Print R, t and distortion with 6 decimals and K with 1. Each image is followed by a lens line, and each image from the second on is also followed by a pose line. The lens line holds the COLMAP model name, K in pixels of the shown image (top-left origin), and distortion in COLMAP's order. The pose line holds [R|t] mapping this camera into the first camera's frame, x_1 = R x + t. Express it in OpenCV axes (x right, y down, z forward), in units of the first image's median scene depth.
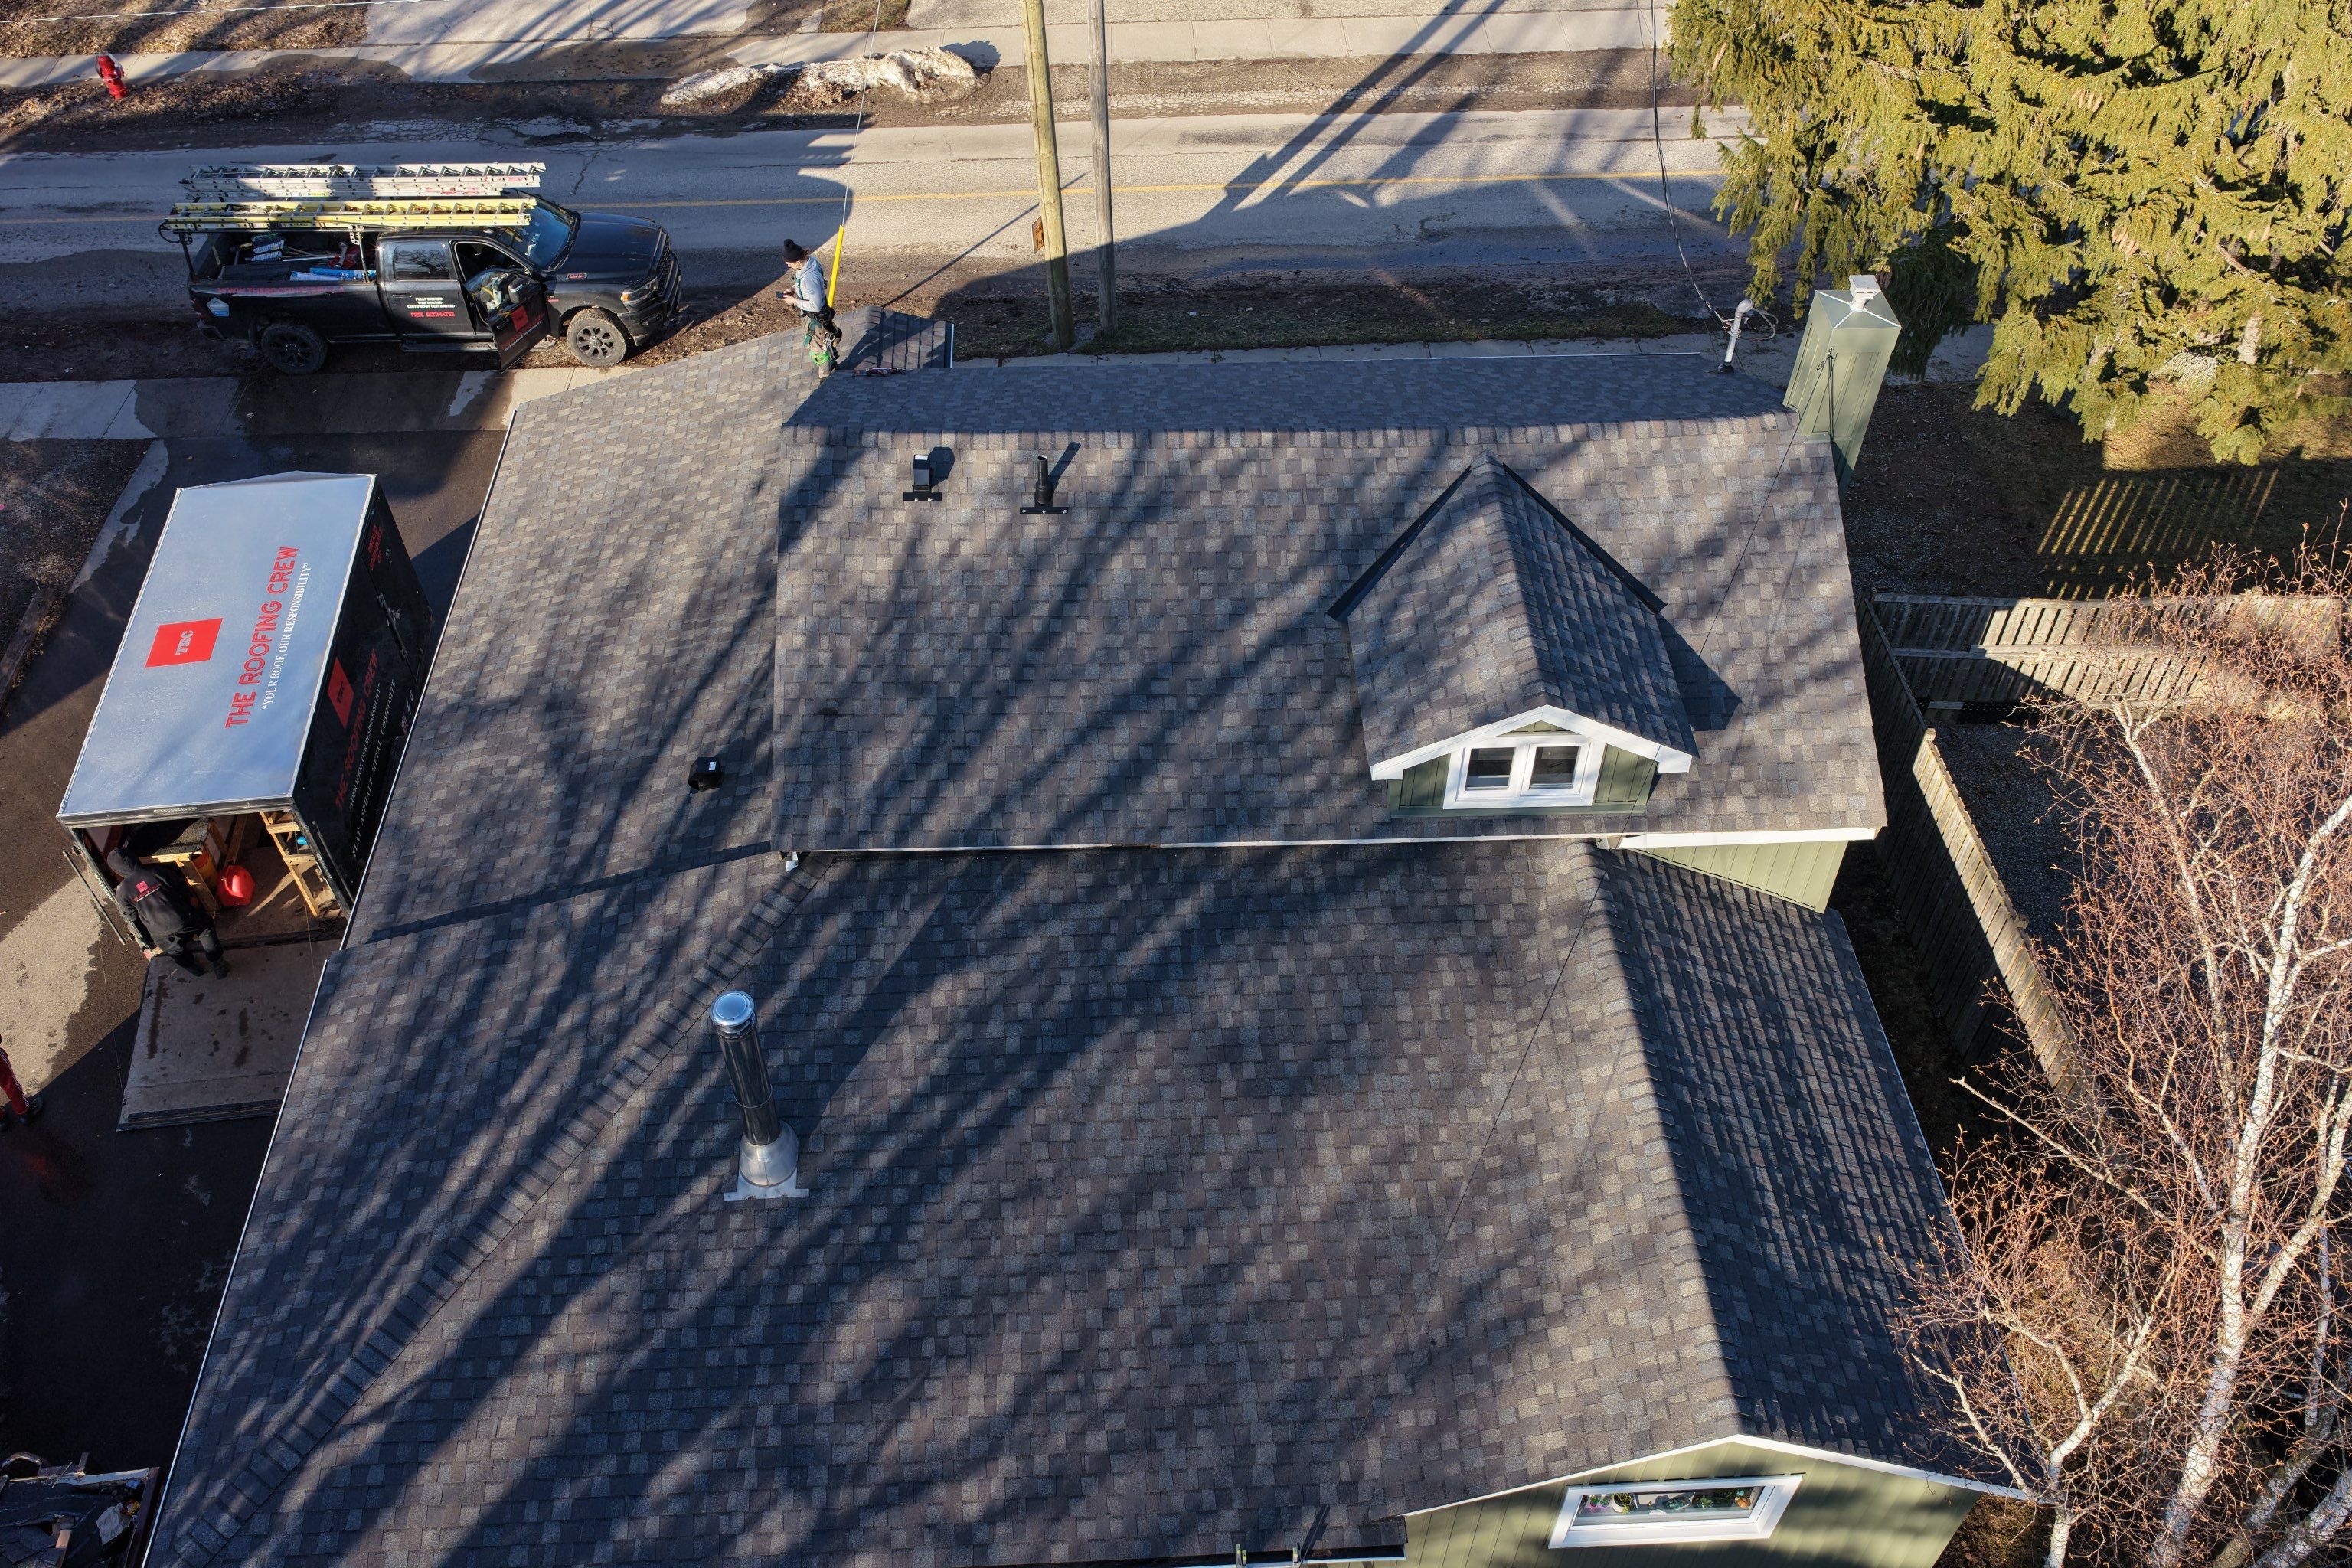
lens RADIAL K [[1950.4, 0, 1176.0], [0, 1950.4, 784.0], [0, 0, 1]] dist [-0.016324, 0.034955]
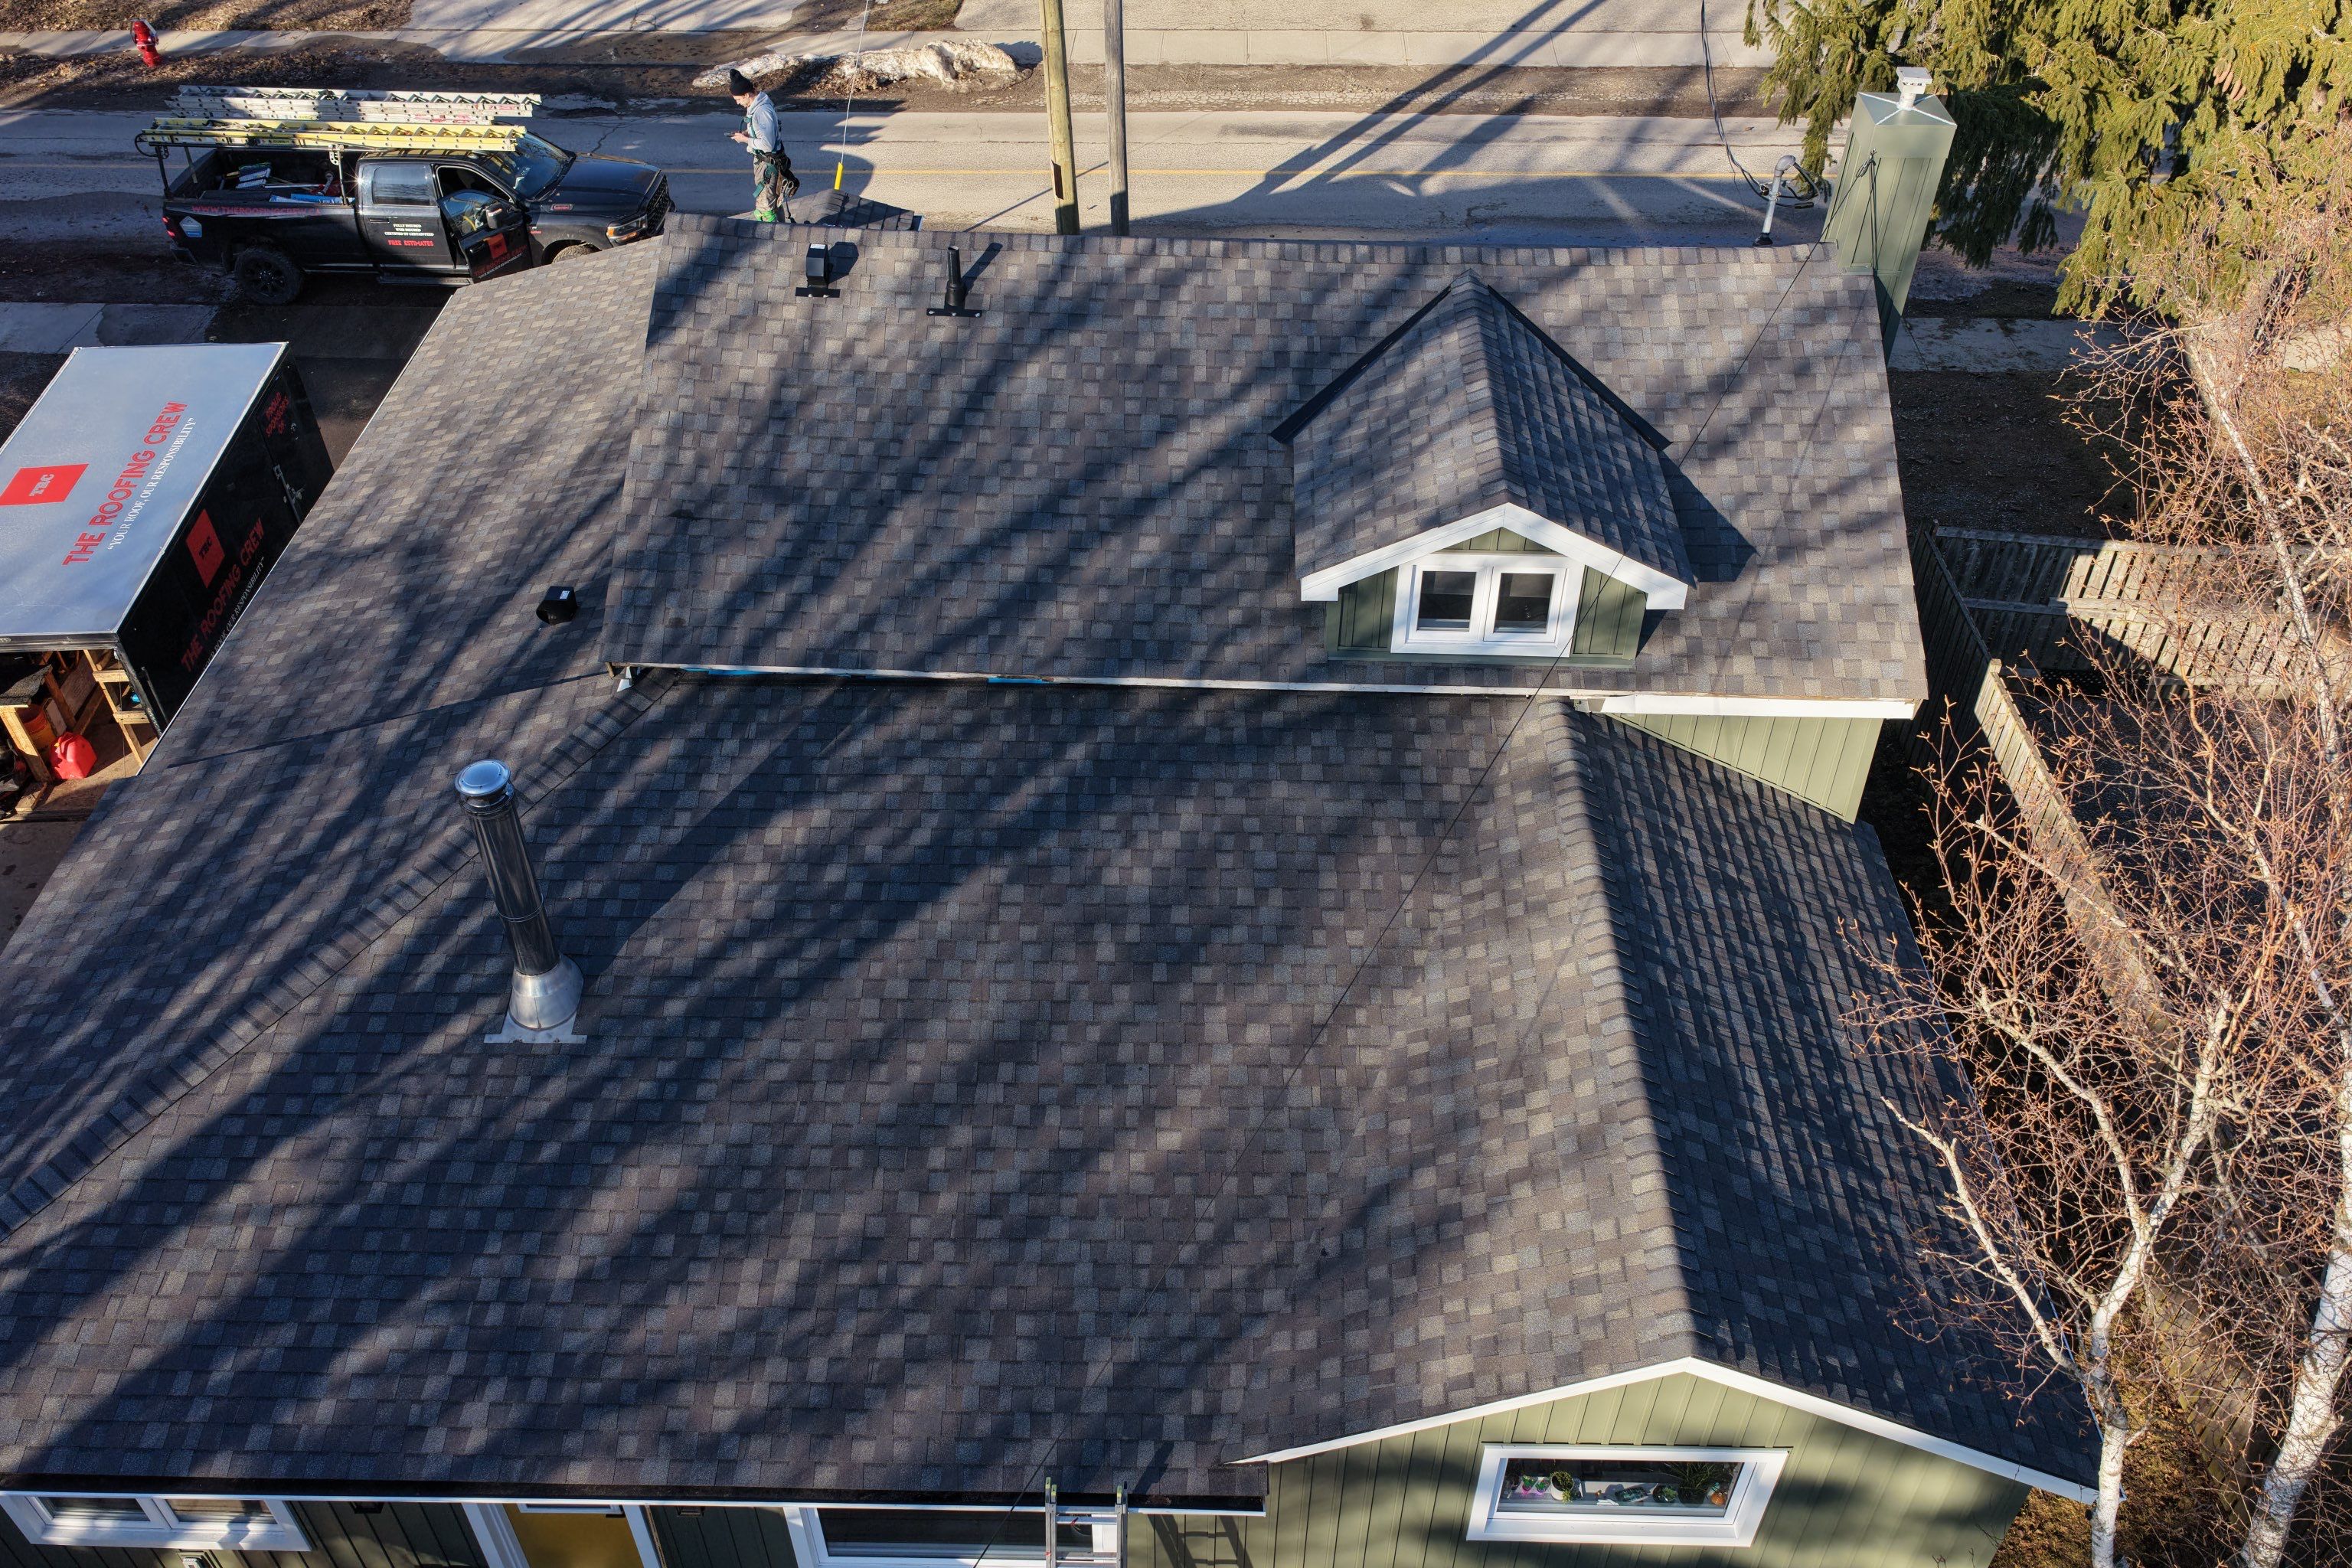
lens RADIAL K [[1950.4, 0, 1176.0], [0, 1950.4, 784.0], [0, 0, 1]] dist [-0.016324, 0.034955]
pose [[0.997561, 0.047483, -0.051166, 0.088310], [-0.051839, 0.994817, -0.087473, 0.144294], [0.046747, 0.089912, 0.994852, 0.160622]]
